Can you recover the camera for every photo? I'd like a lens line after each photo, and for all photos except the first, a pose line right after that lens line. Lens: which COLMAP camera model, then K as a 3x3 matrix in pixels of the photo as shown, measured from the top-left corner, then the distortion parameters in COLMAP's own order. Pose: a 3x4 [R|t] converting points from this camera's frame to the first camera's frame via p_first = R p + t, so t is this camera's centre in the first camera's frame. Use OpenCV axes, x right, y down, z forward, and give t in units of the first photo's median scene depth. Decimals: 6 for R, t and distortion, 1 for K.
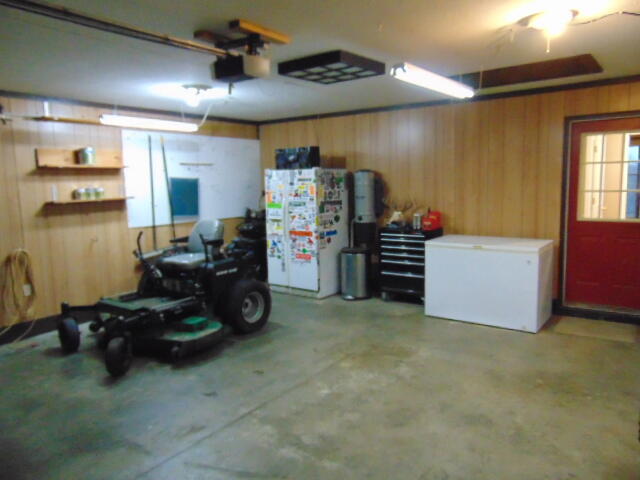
lens RADIAL K [[476.3, 0, 320.0], [0, 476.3, 240.0], [0, 0, 1]] dist [0.005182, 0.008008]
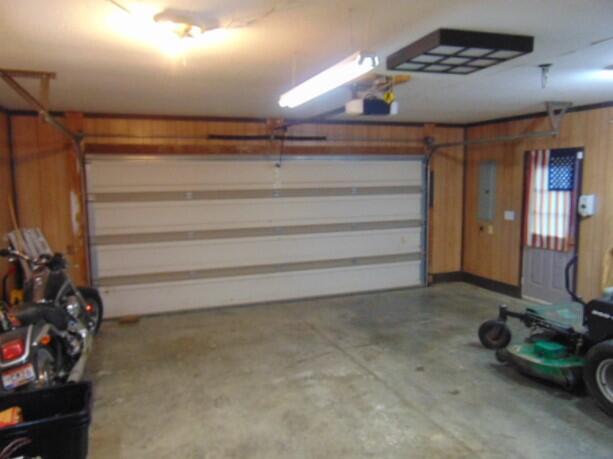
lens RADIAL K [[456.2, 0, 306.5], [0, 456.2, 229.5], [0, 0, 1]] dist [0.005182, 0.008008]
pose [[-0.531919, 0.130876, -0.836621, 0.887351], [-0.078875, 0.976031, 0.202834, -0.242540], [0.843114, 0.173880, -0.508846, 1.353177]]
